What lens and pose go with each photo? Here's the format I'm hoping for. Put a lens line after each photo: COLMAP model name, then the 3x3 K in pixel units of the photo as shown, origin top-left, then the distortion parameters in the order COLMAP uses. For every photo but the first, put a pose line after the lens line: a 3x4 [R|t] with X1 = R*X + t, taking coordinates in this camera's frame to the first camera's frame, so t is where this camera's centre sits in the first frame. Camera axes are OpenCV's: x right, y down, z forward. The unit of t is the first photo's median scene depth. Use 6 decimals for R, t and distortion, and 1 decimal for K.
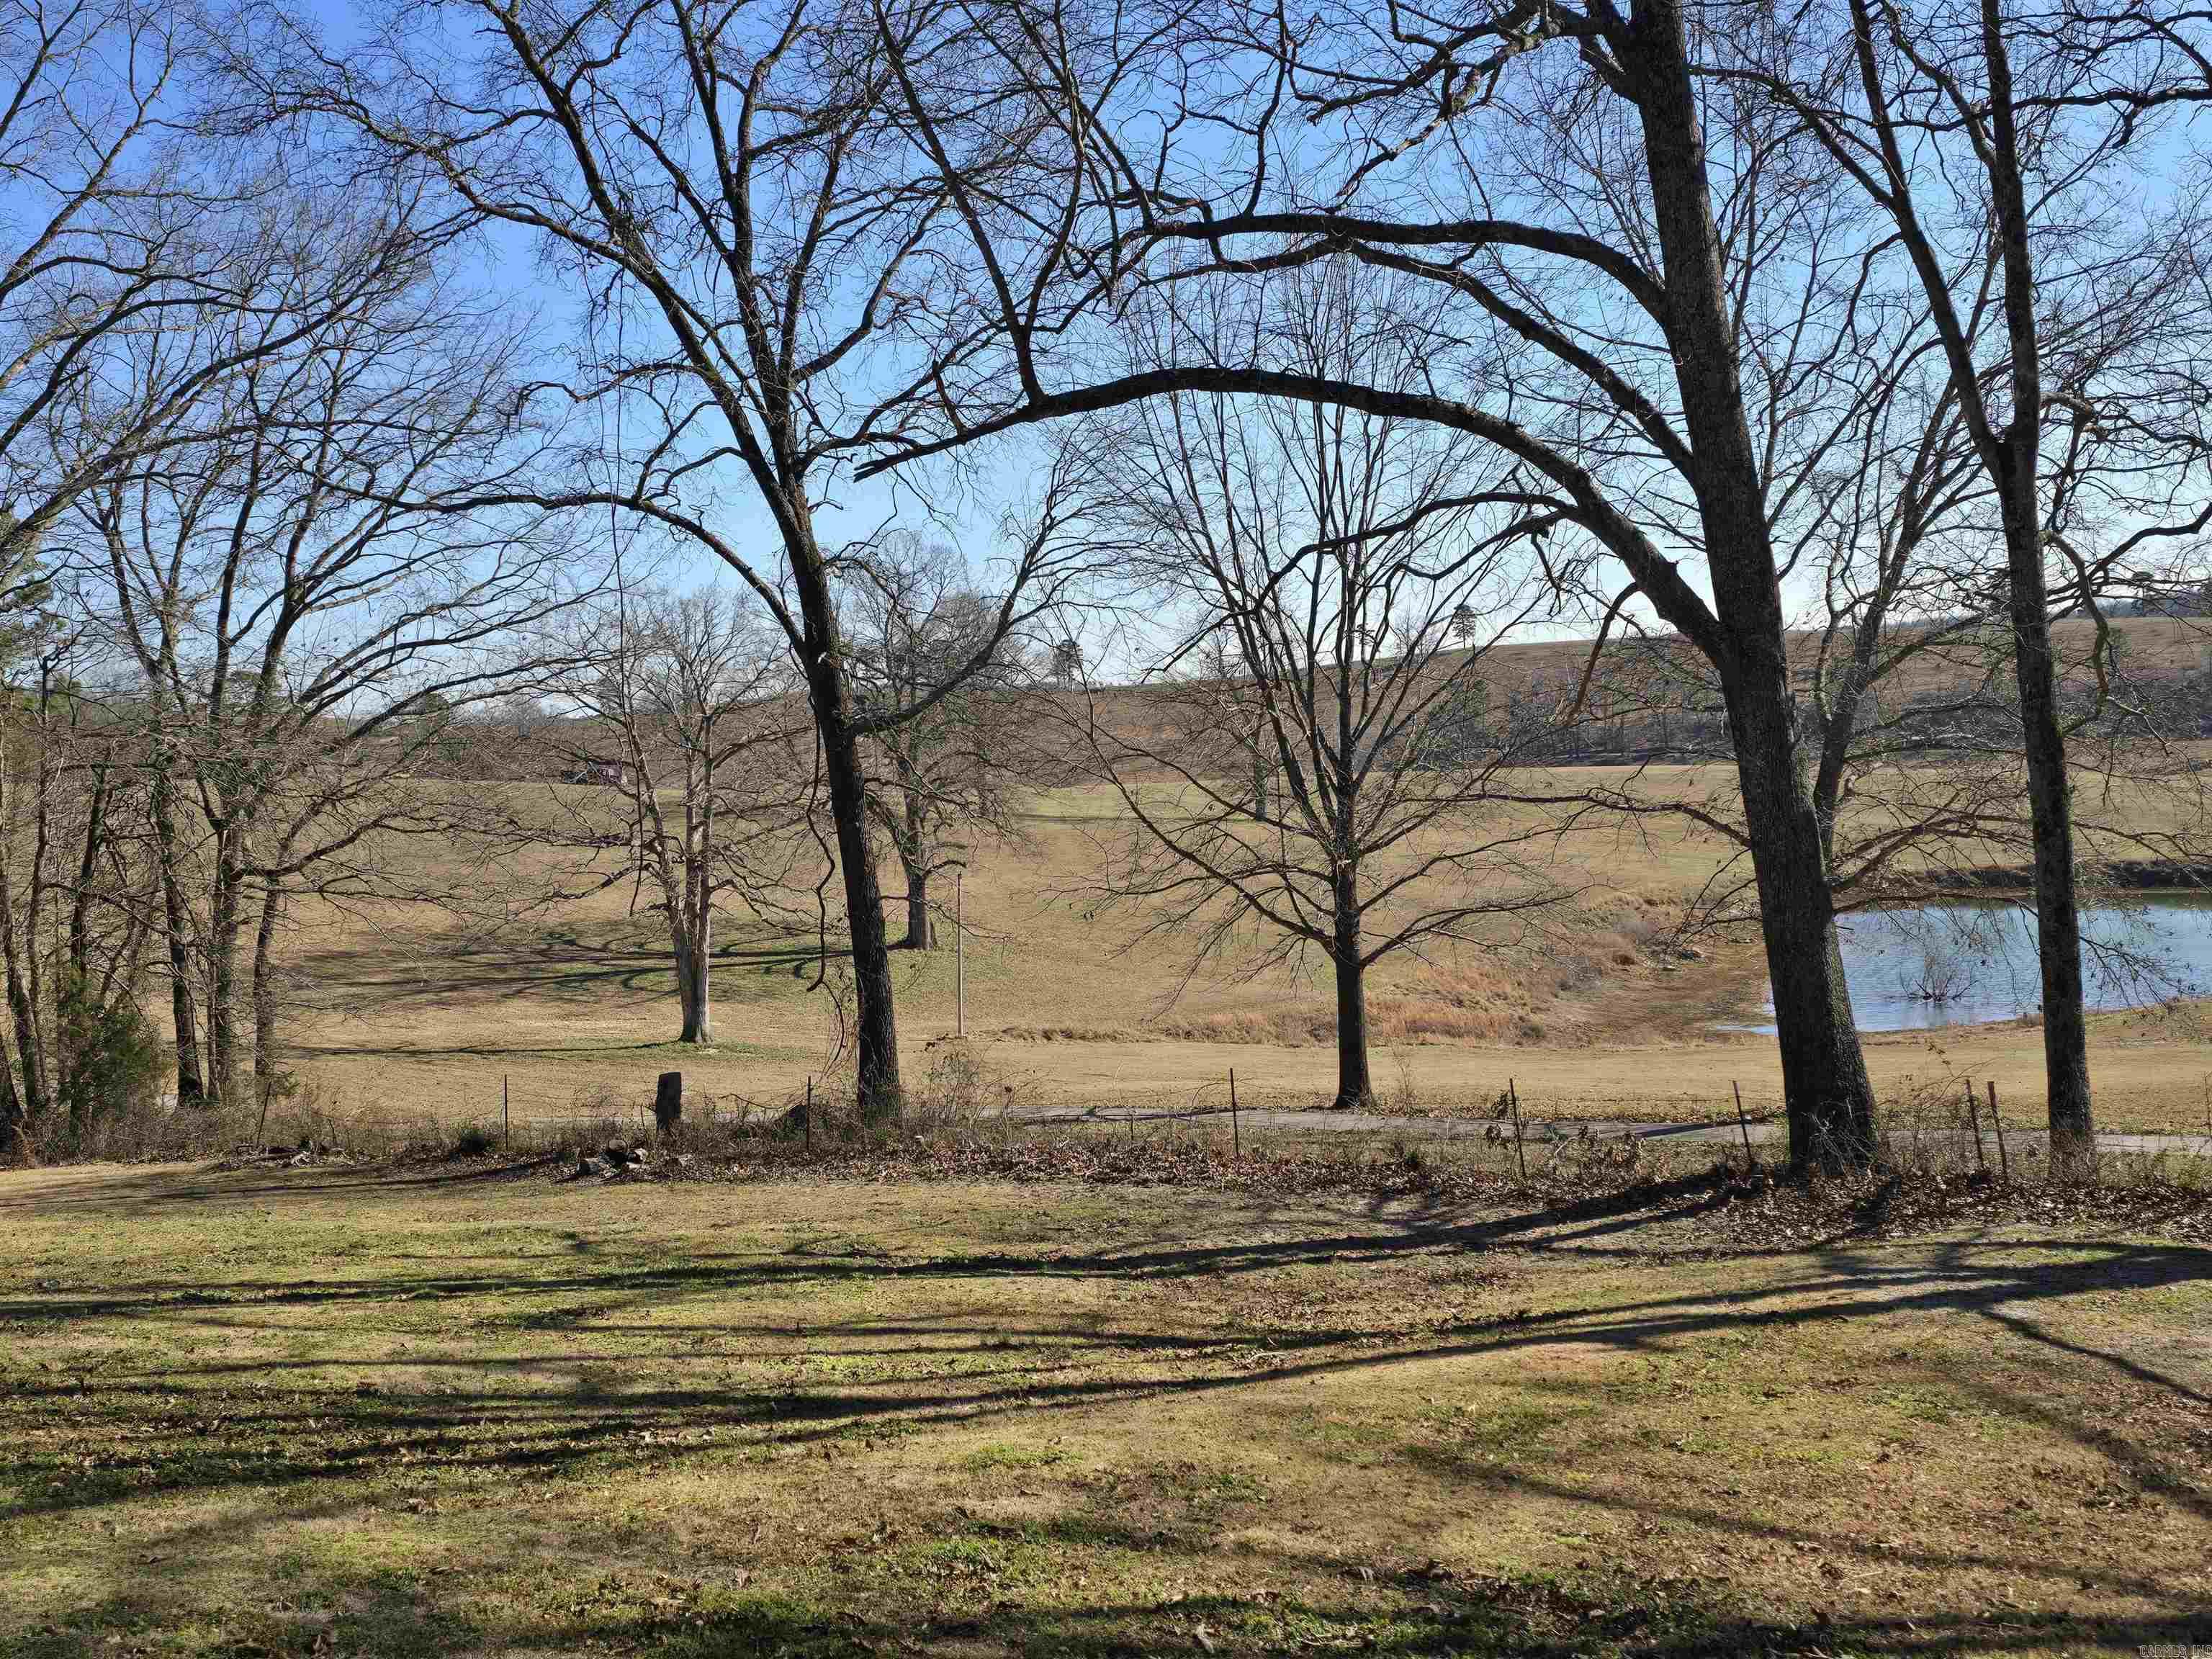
lens RADIAL K [[2268.8, 0, 1117.9], [0, 2268.8, 832.4], [0, 0, 1]] dist [0.126140, -0.201273]
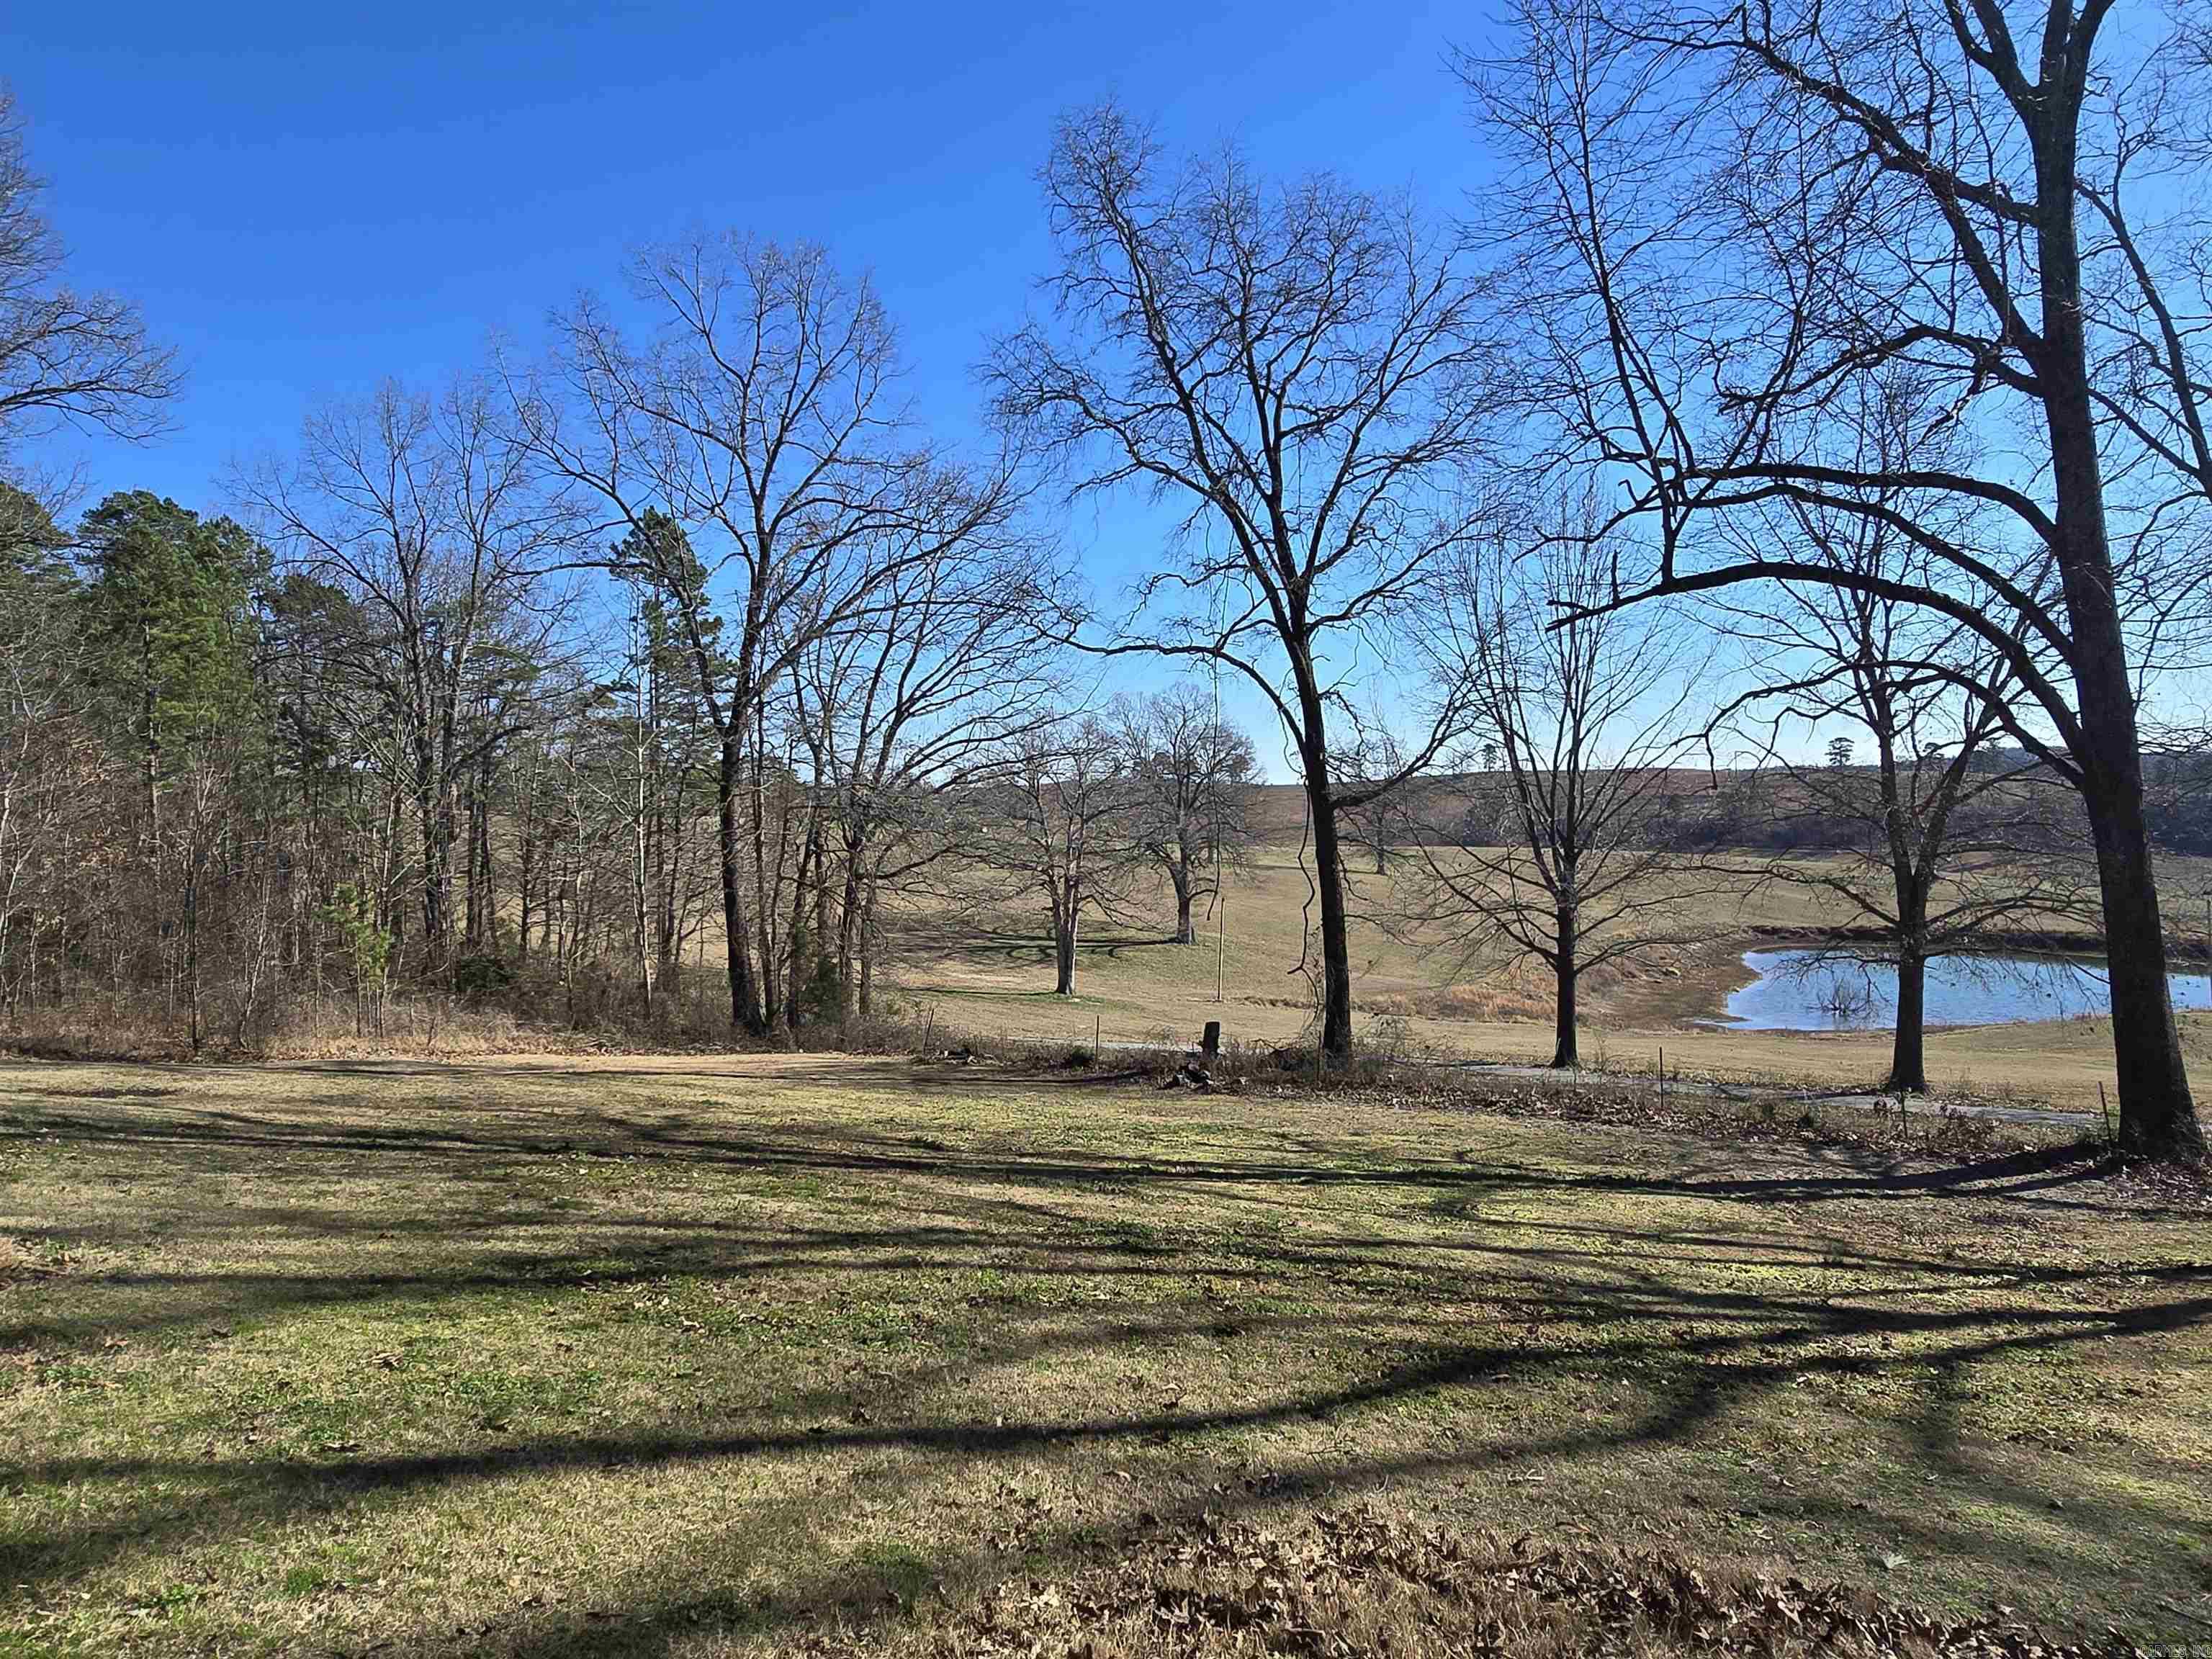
lens RADIAL K [[1398.7, 0, 1109.1], [0, 1398.7, 838.6], [0, 0, 1]] dist [-0.006665, -0.000516]
pose [[0.992365, 0.047453, -0.113839, -0.171036], [-0.050168, 0.998518, -0.021110, 0.005542], [0.112668, 0.026660, 0.993275, 0.054176]]
